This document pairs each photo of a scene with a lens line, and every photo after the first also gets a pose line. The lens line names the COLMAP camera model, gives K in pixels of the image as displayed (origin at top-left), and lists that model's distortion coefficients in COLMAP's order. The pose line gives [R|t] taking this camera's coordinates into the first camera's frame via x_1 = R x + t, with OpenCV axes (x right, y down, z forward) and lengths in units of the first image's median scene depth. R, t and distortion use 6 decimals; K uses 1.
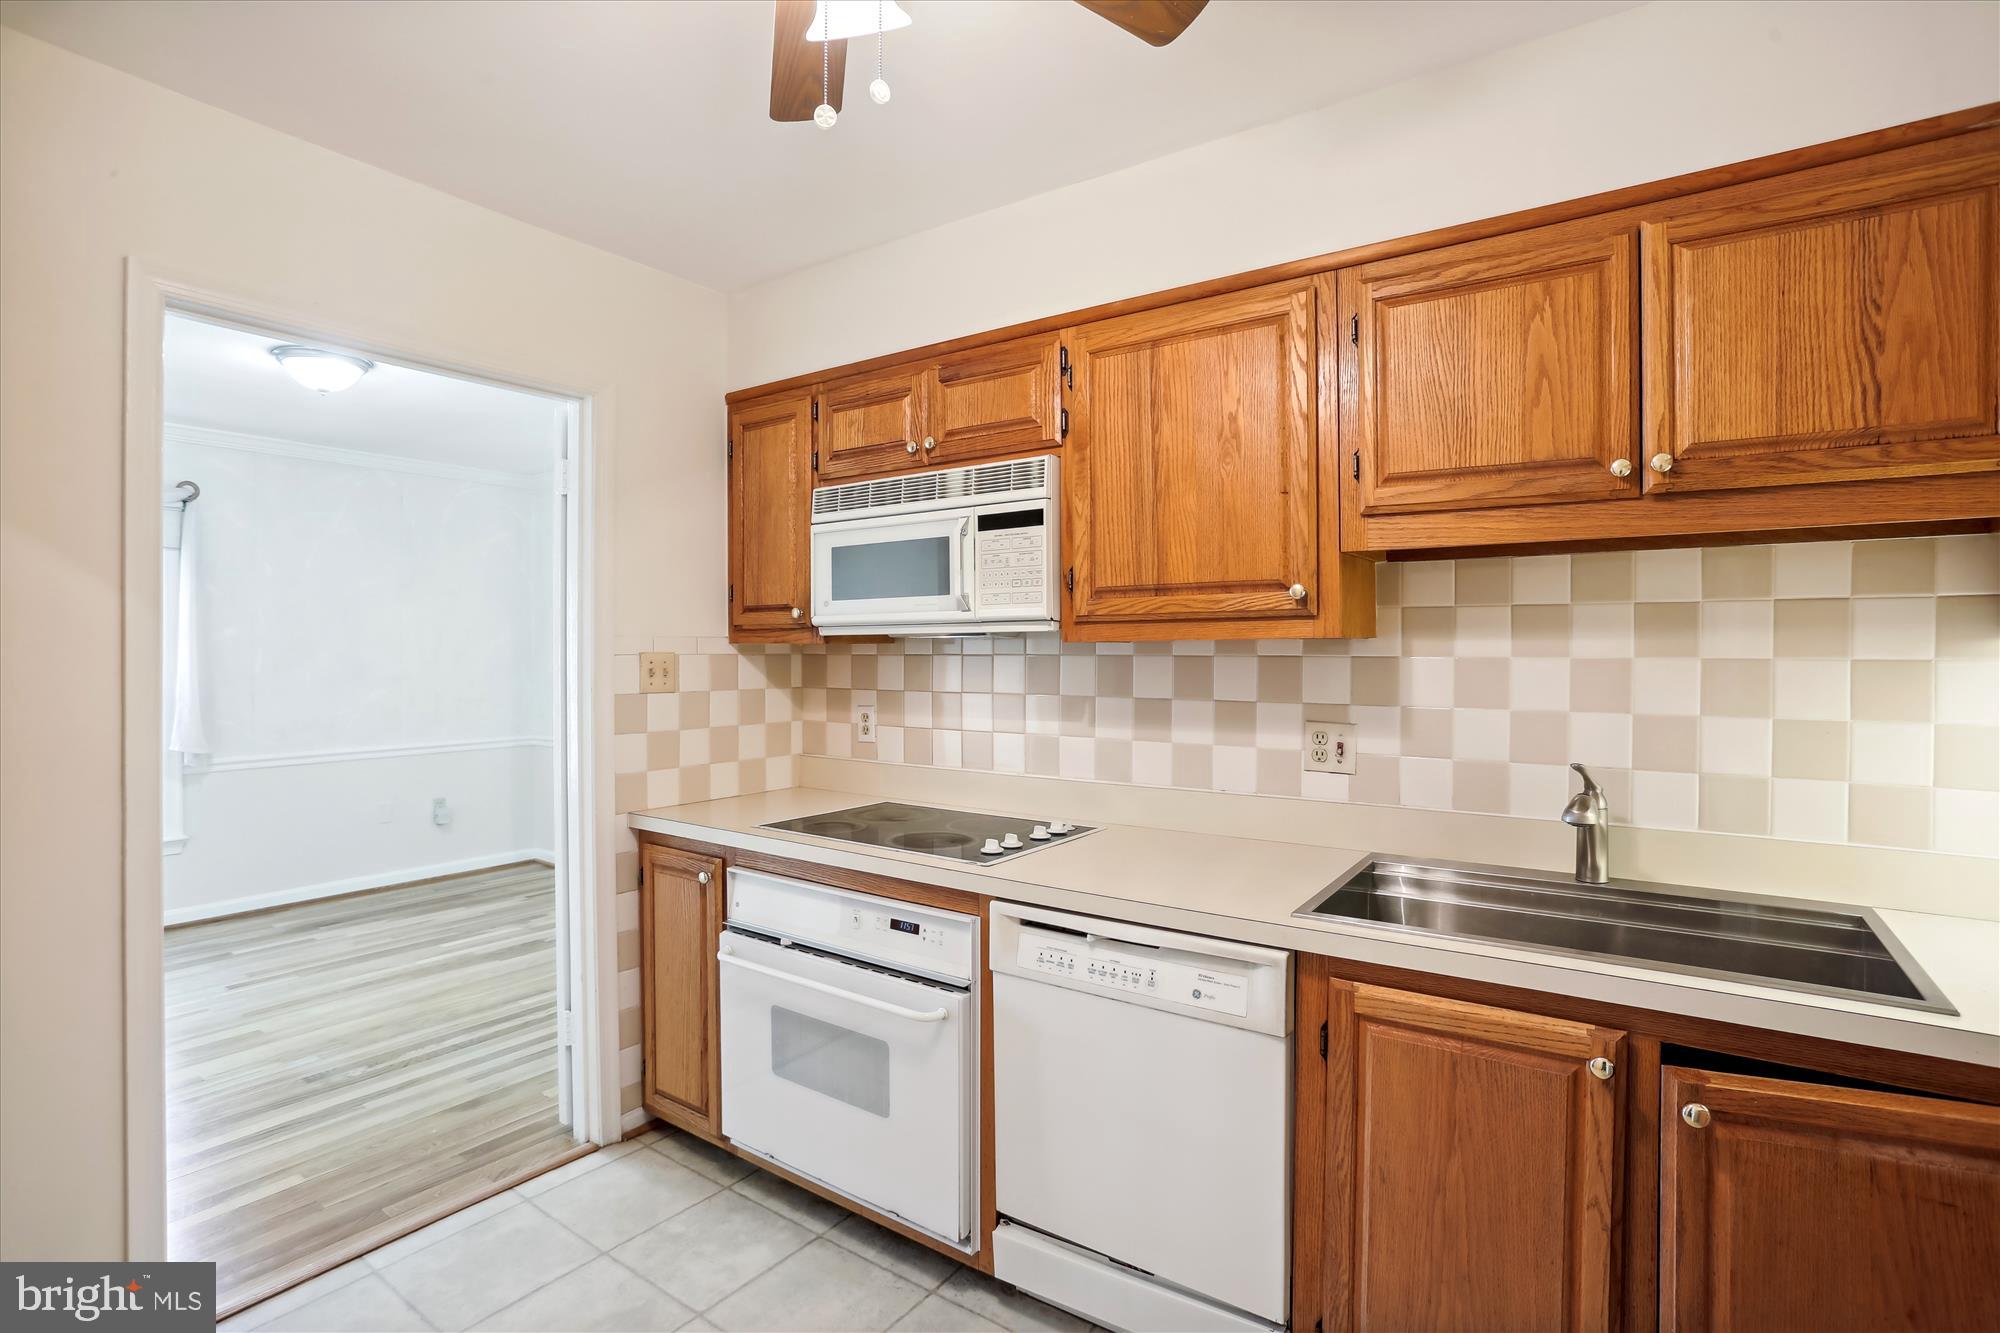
lens RADIAL K [[950.2, 0, 998.0], [0, 950.2, 666.2], [0, 0, 1]] dist [-0.042615, 0.005866]
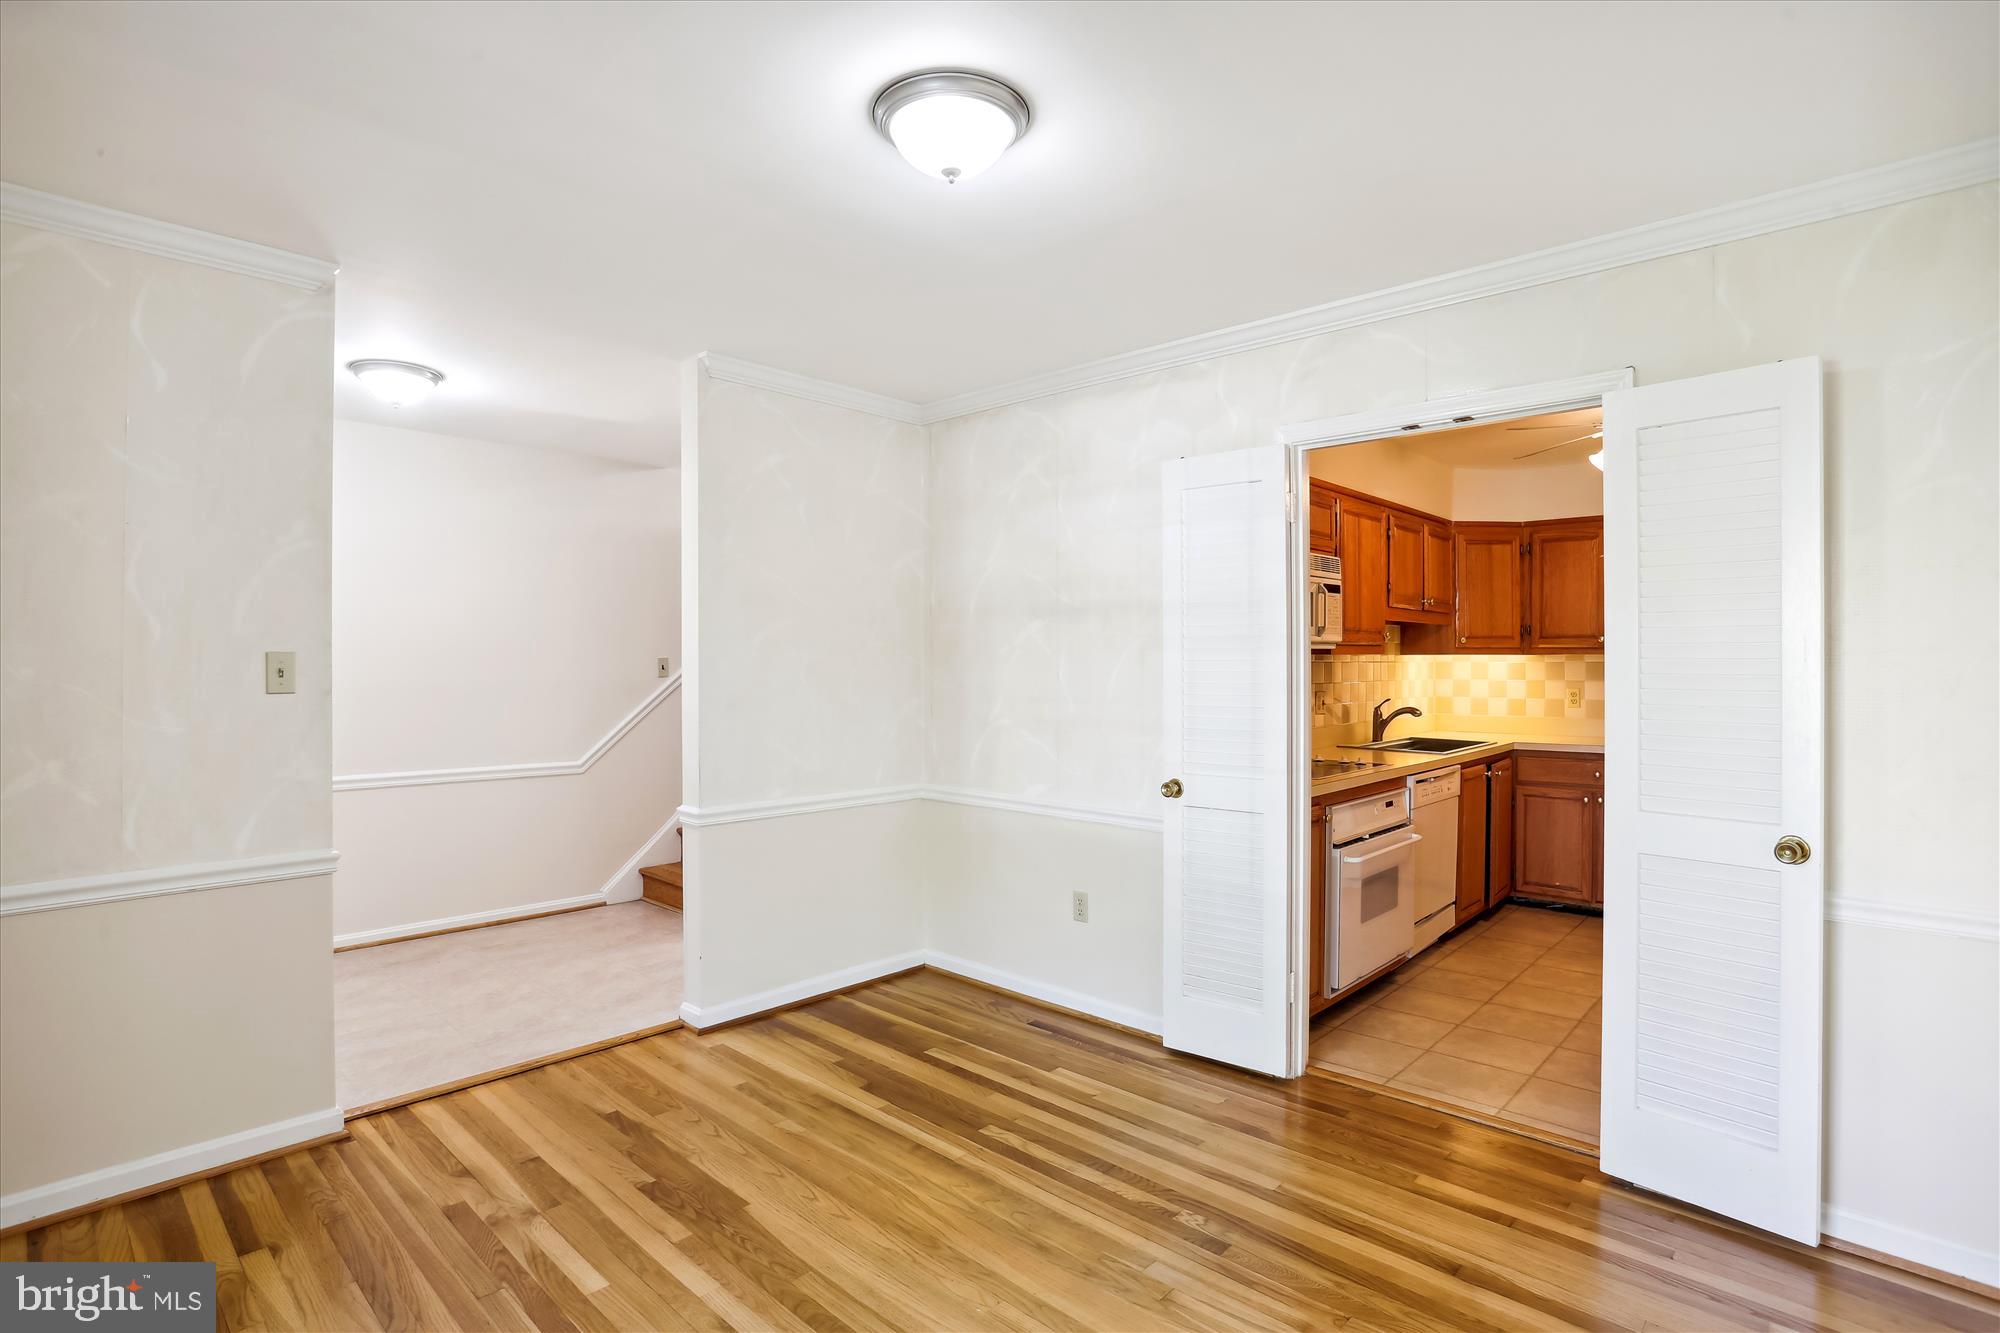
lens RADIAL K [[950.2, 0, 1049.6], [0, 950.2, 671.5], [0, 0, 1]] dist [-0.042615, 0.005866]
pose [[0.125055, -0.009963, 0.992100, -1.660614], [0.017658, 0.999814, 0.007814, -0.013882], [-0.991993, 0.016542, 0.125207, 1.157223]]
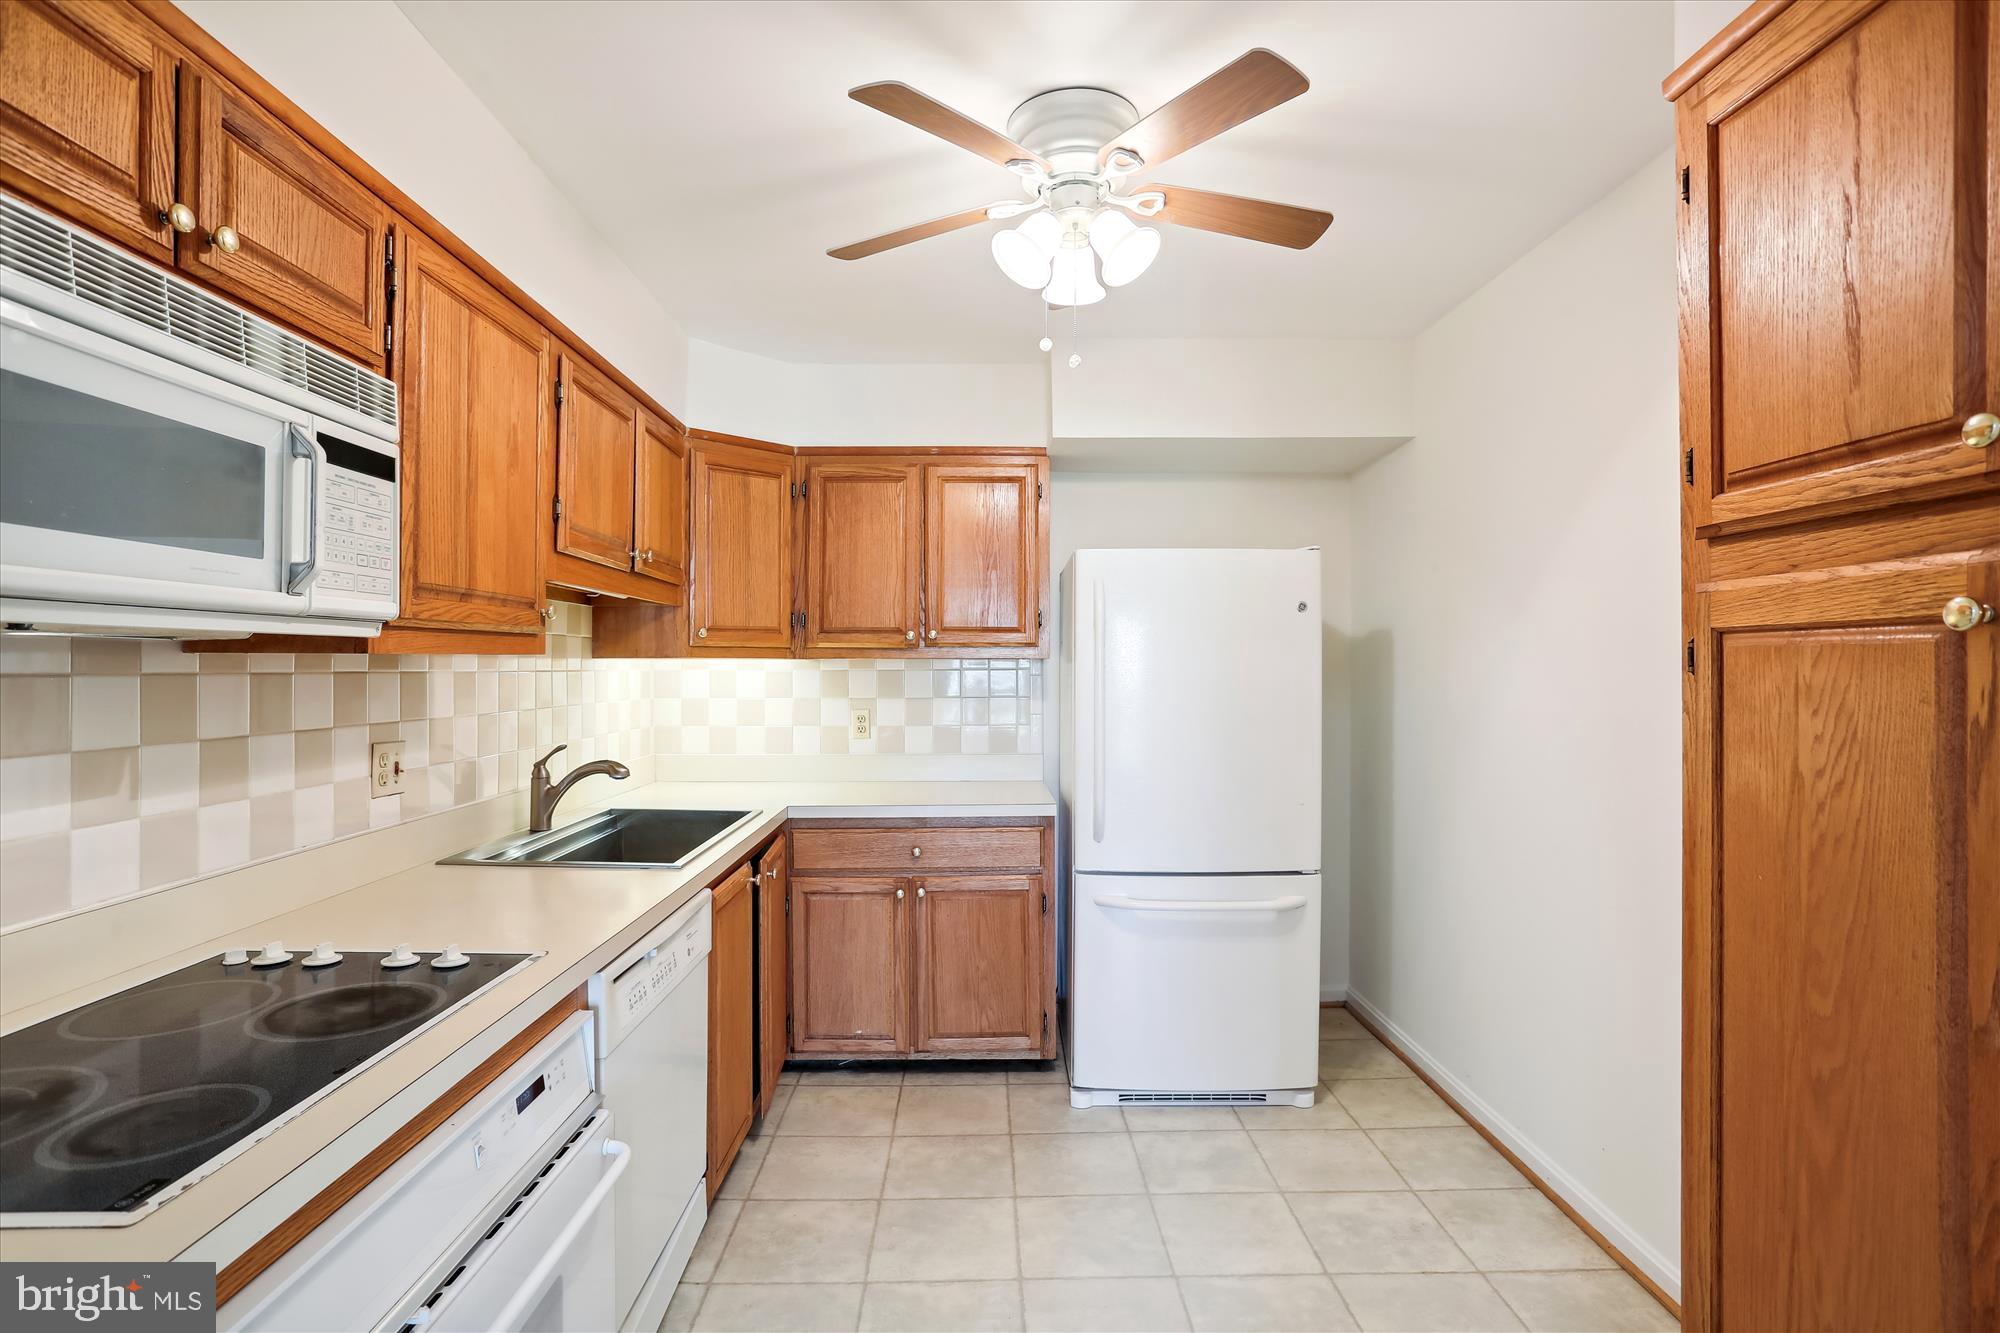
lens RADIAL K [[950.2, 0, 1024.4], [0, 950.2, 665.1], [0, 0, 1]] dist [-0.042615, 0.005866]
pose [[-0.598264, 0.000506, 0.801299, -0.652403], [0.011865, 0.999896, 0.008227, -0.014687], [-0.801211, 0.014429, -0.598208, 0.893237]]
